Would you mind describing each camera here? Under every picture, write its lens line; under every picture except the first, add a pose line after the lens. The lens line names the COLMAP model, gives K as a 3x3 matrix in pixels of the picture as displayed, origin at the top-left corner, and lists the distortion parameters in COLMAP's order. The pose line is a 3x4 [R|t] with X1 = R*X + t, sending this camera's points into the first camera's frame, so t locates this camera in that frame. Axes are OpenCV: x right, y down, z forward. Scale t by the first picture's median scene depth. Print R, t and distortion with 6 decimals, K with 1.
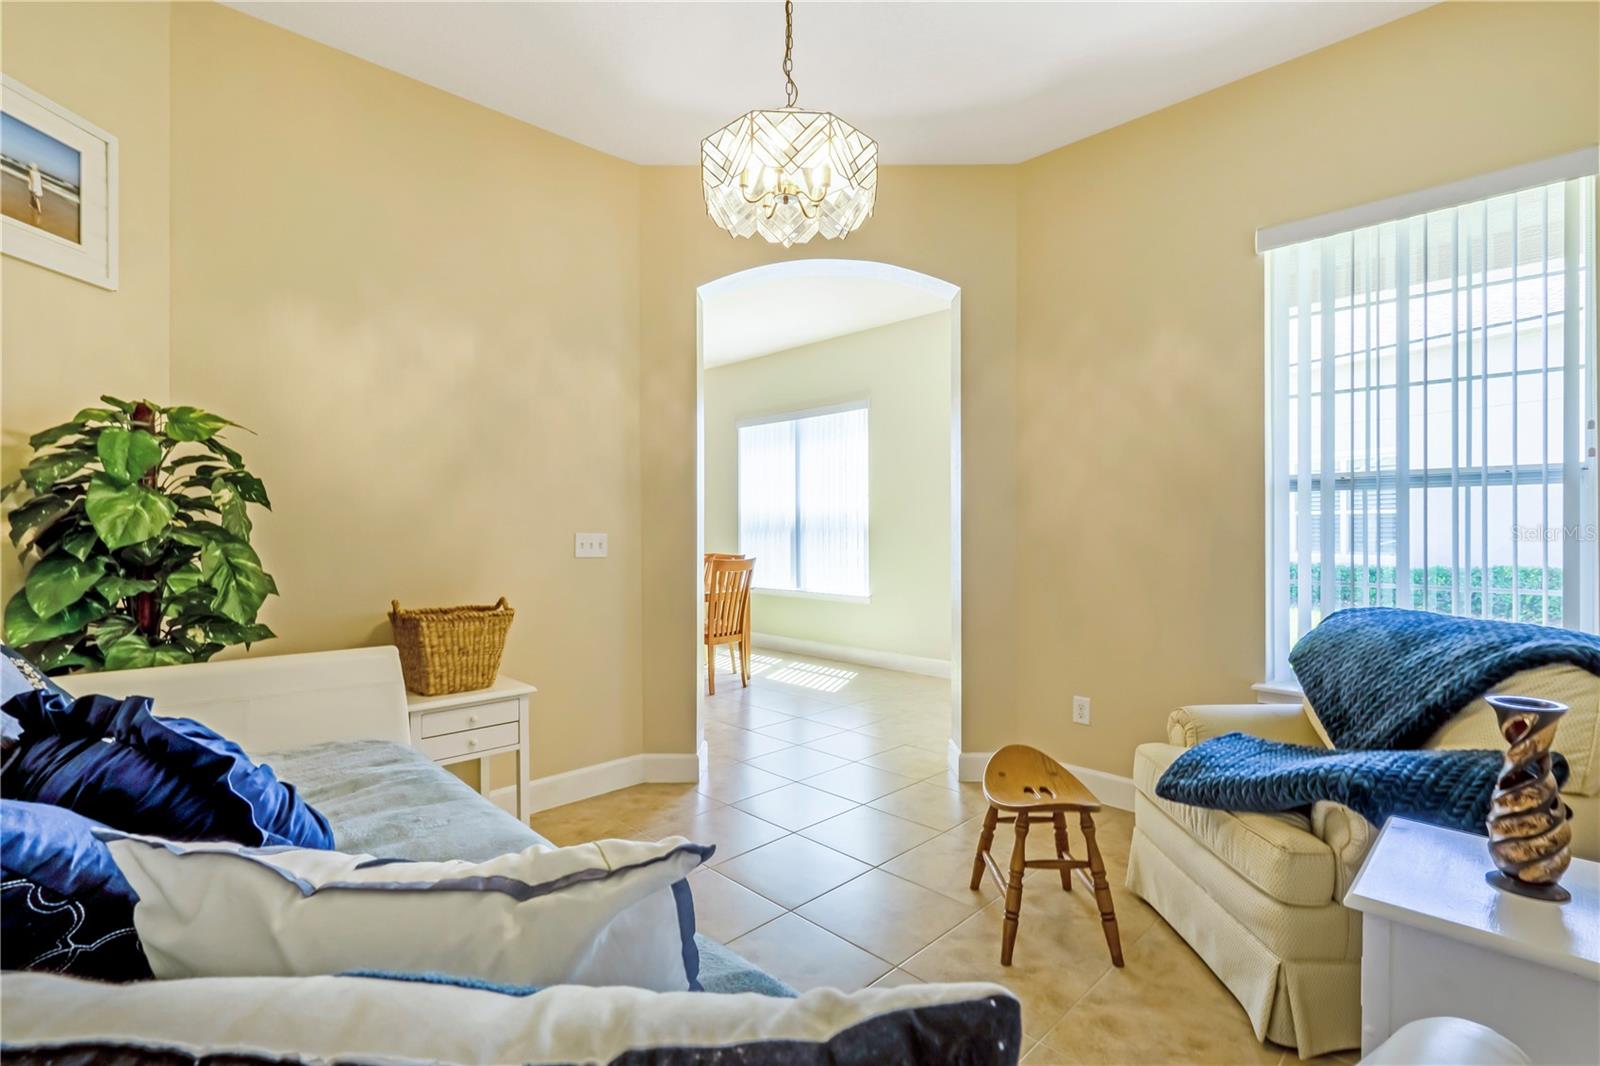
lens RADIAL K [[738.8, 0, 803.0], [0, 738.8, 529.5], [0, 0, 1]] dist [-0.006870, -0.000500]
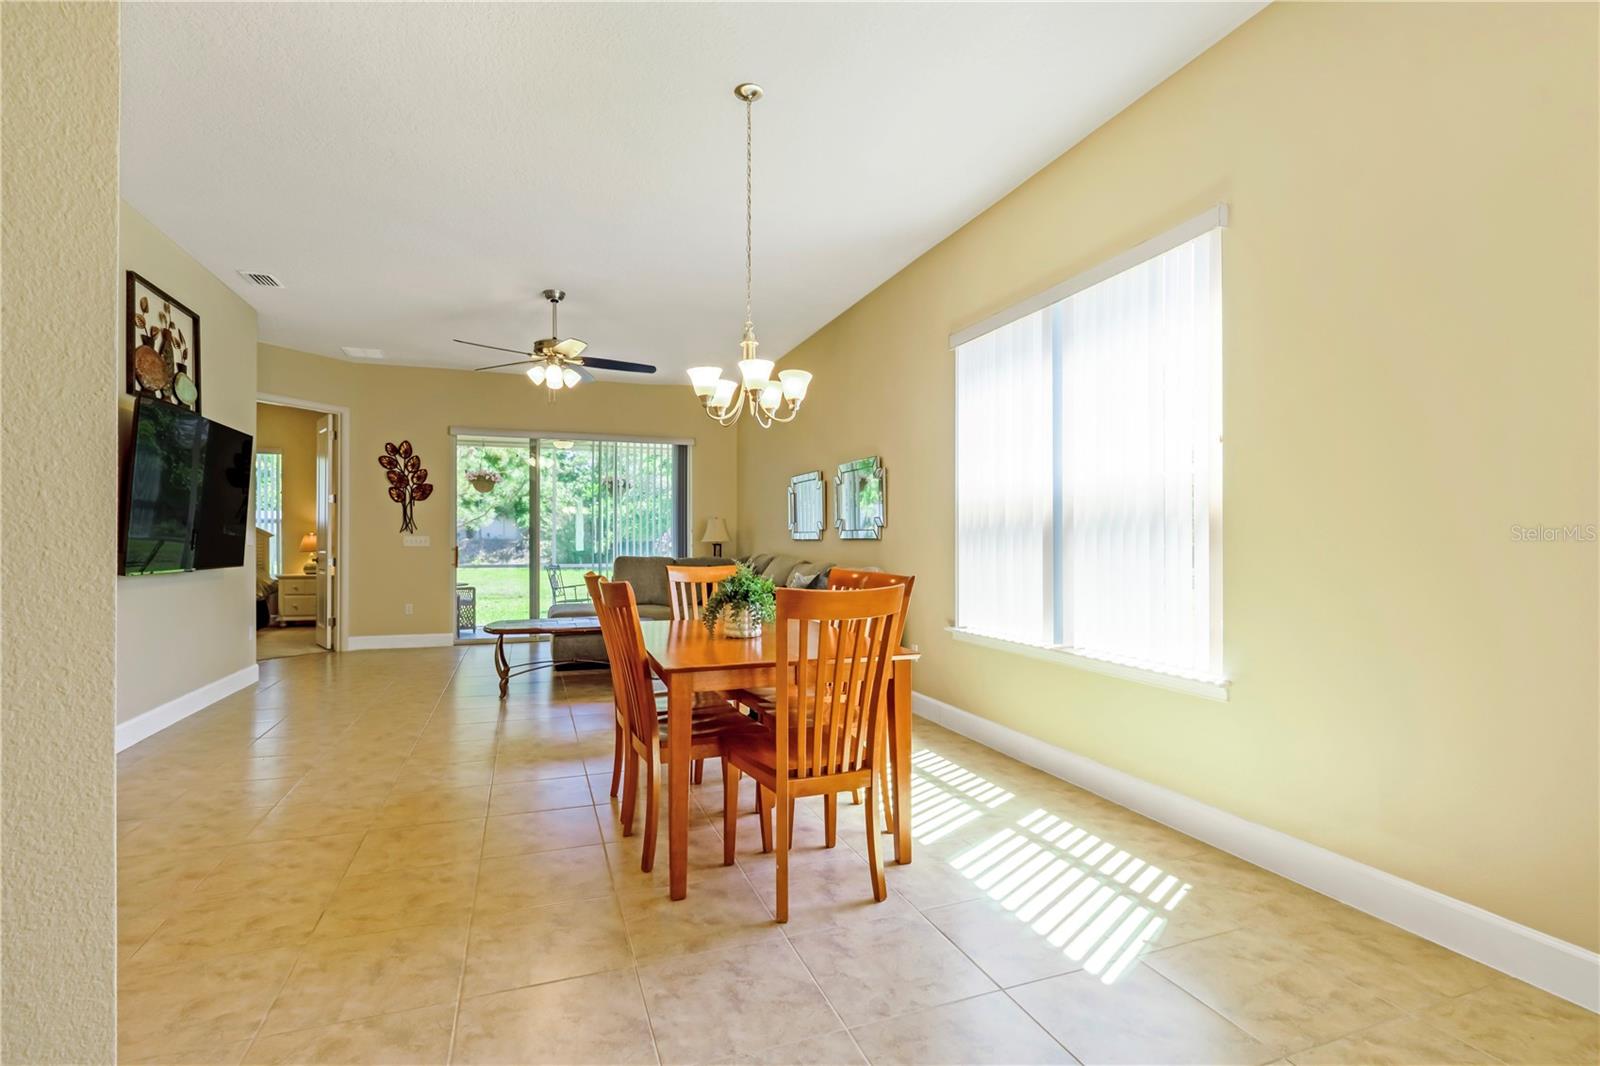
lens RADIAL K [[738.8, 0, 790.2], [0, 738.8, 548.1], [0, 0, 1]] dist [-0.006870, -0.000500]
pose [[0.910364, 0.005455, -0.413773, 0.035779], [-0.004044, 0.999983, 0.004287, 0.013136], [0.413789, -0.002230, 0.910370, 0.482813]]
